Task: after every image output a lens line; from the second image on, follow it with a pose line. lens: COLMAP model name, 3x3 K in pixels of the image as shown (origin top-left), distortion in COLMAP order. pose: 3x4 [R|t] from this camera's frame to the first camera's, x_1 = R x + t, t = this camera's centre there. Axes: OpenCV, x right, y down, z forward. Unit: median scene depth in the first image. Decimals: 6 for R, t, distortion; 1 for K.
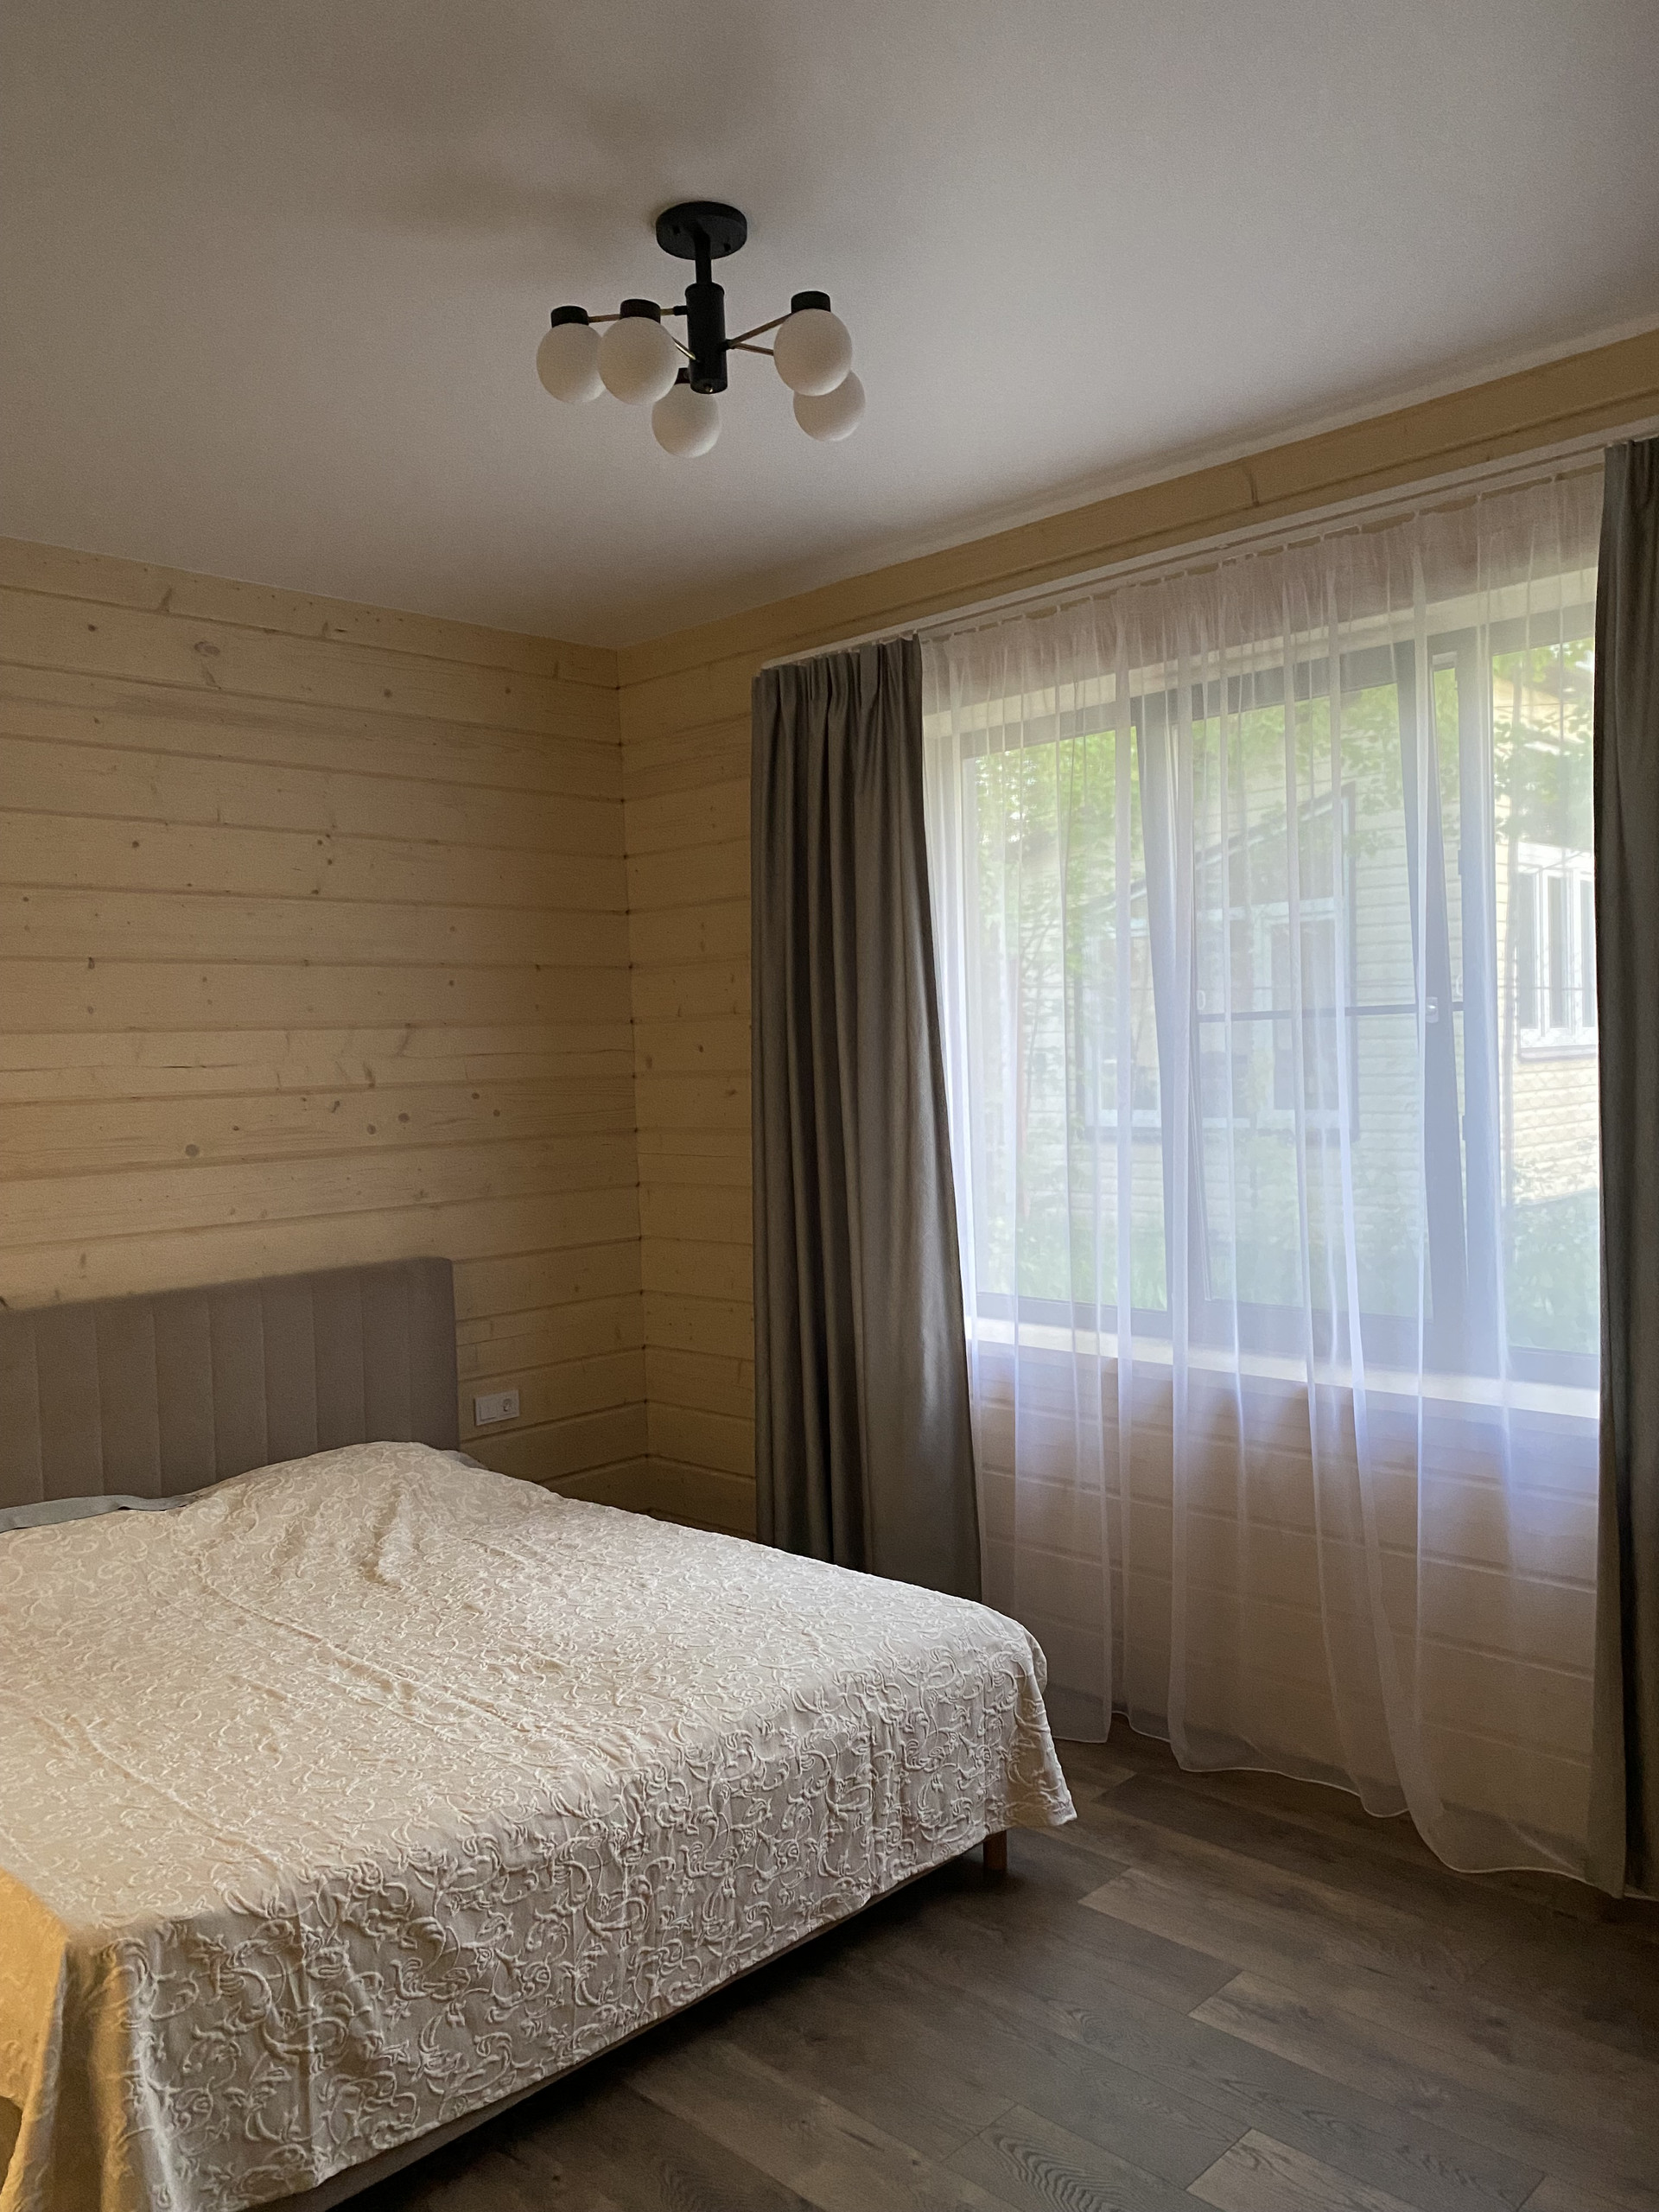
lens RADIAL K [[1696.7, 0, 811.8], [0, 1696.7, 1104.0], [0, 0, 1]] dist [0.024880, 0.004735]
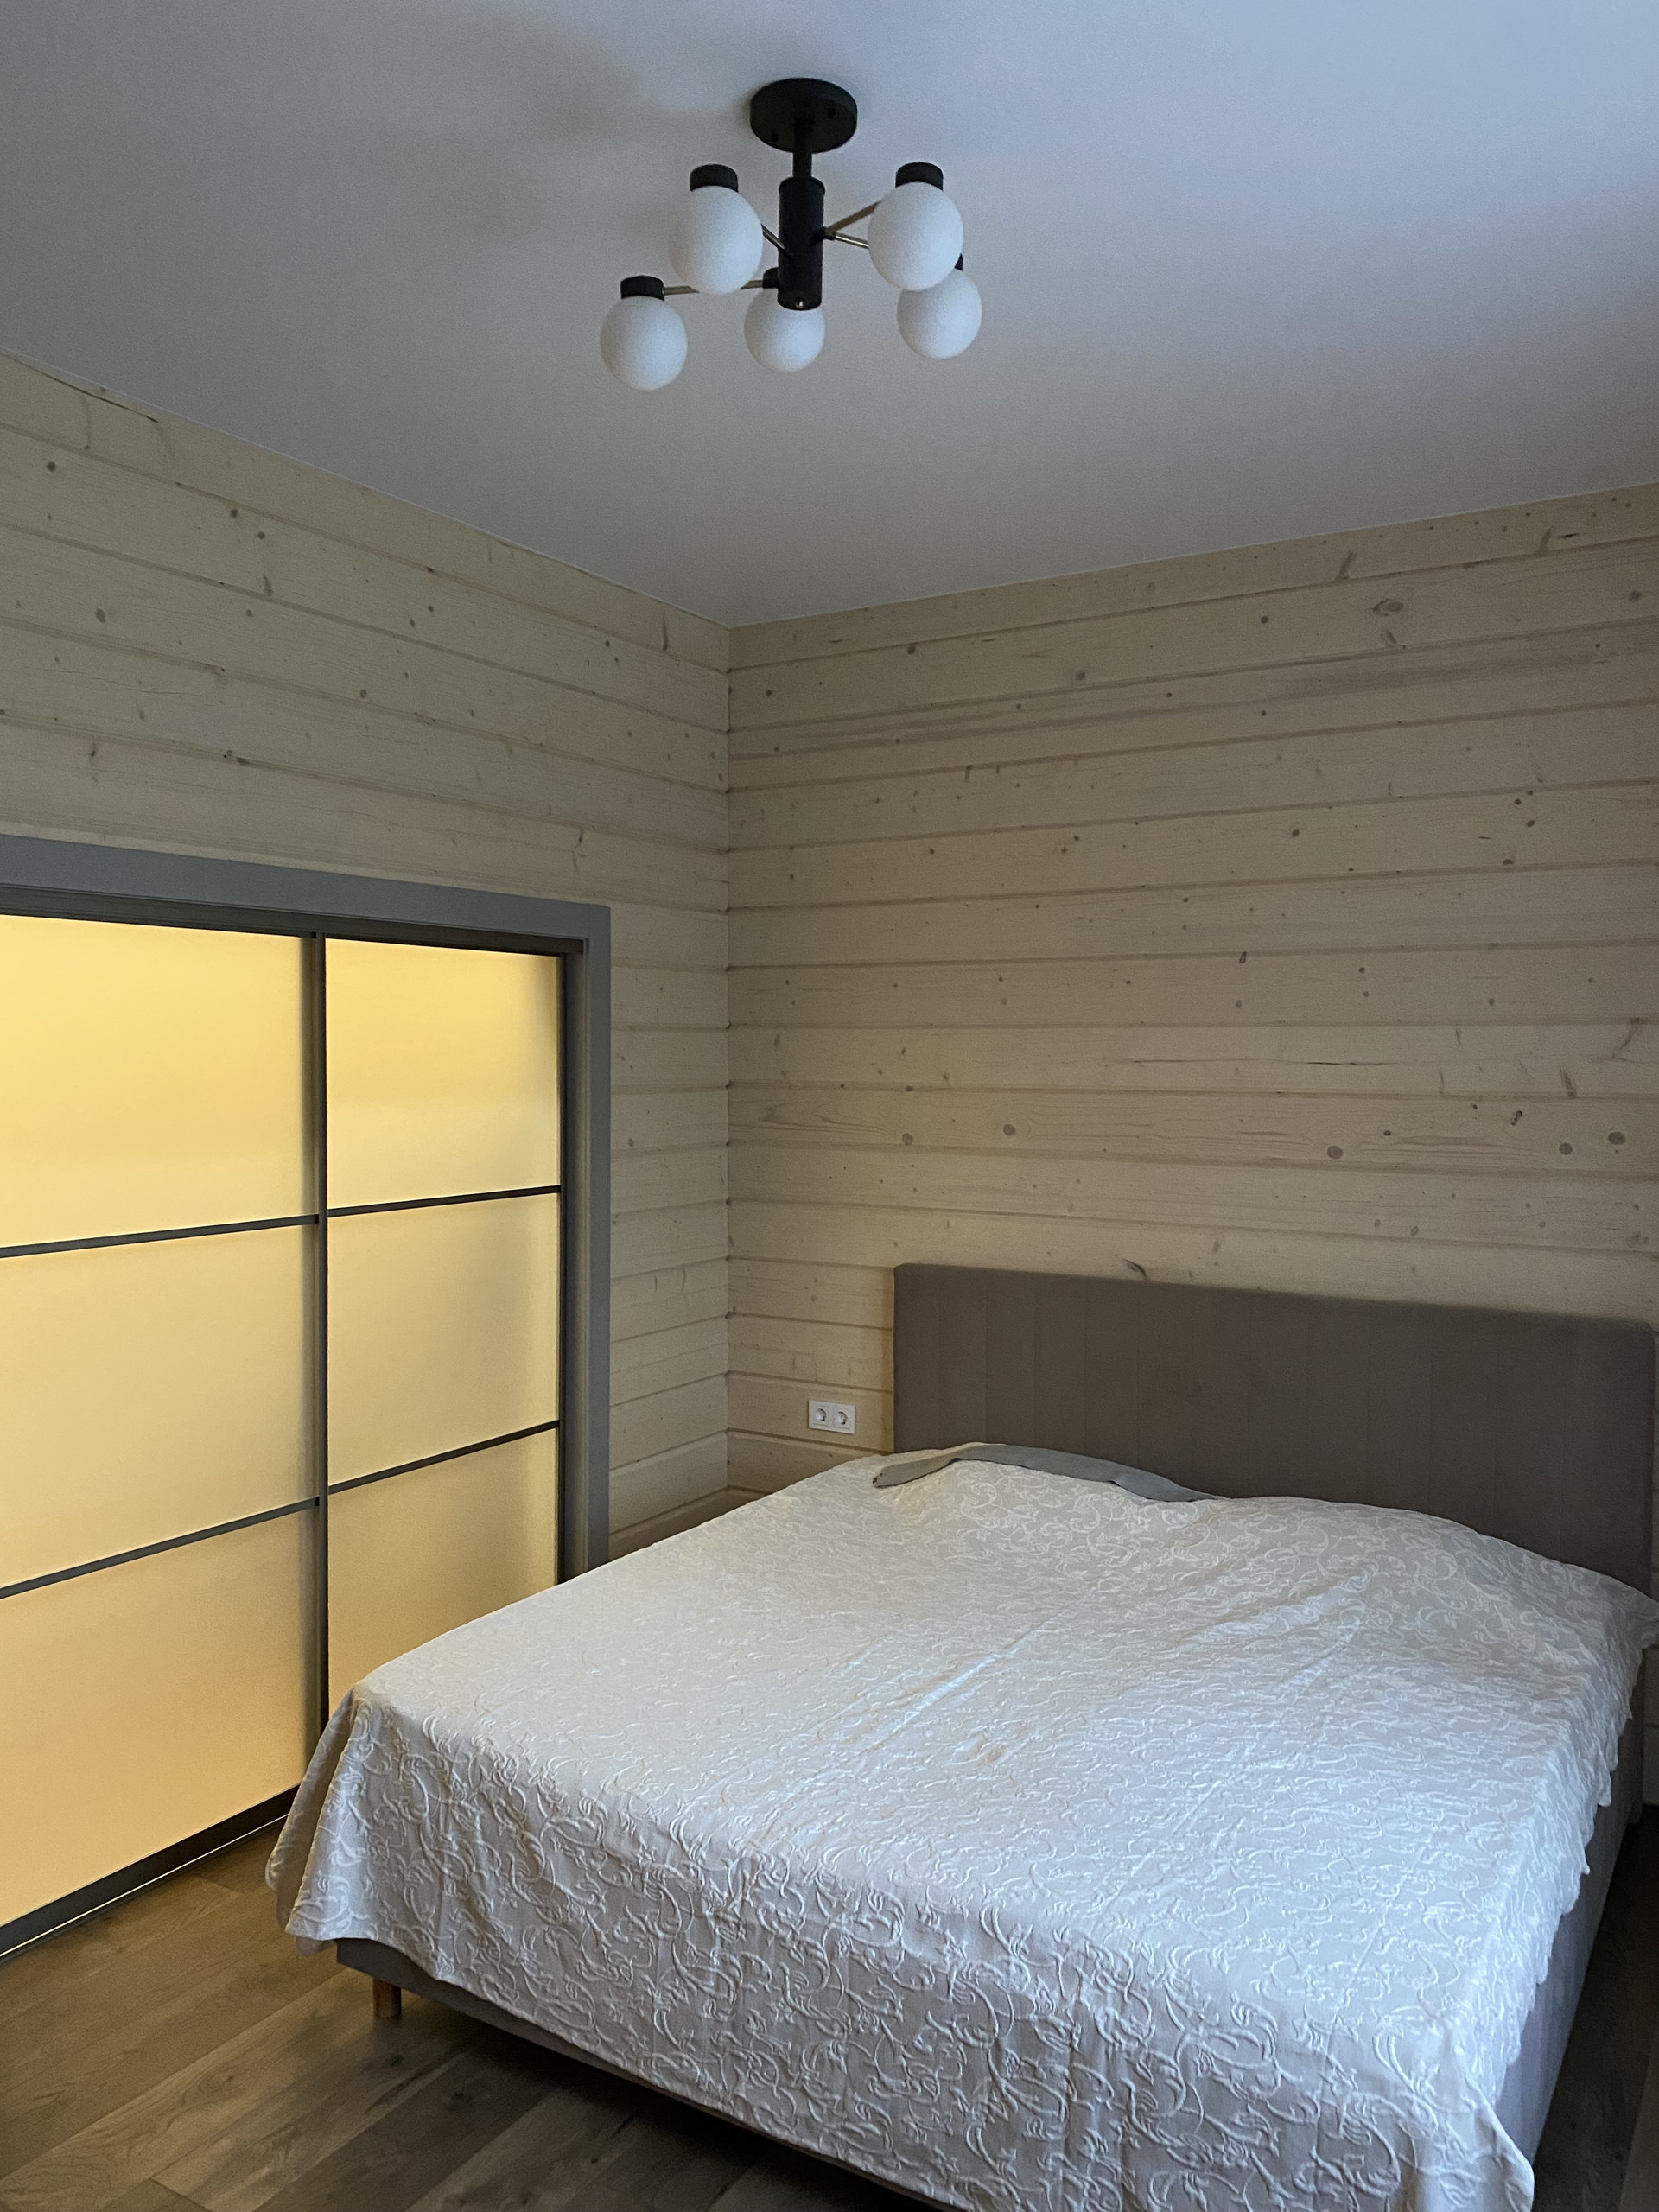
lens RADIAL K [[1696.7, 0, 811.8], [0, 1696.7, 1104.0], [0, 0, 1]] dist [0.024880, 0.004735]
pose [[0.228528, 0.067230, -0.971213, 0.716543], [-0.038877, 0.997447, 0.059898, -0.066032], [0.972761, 0.024070, 0.230559, 0.740505]]
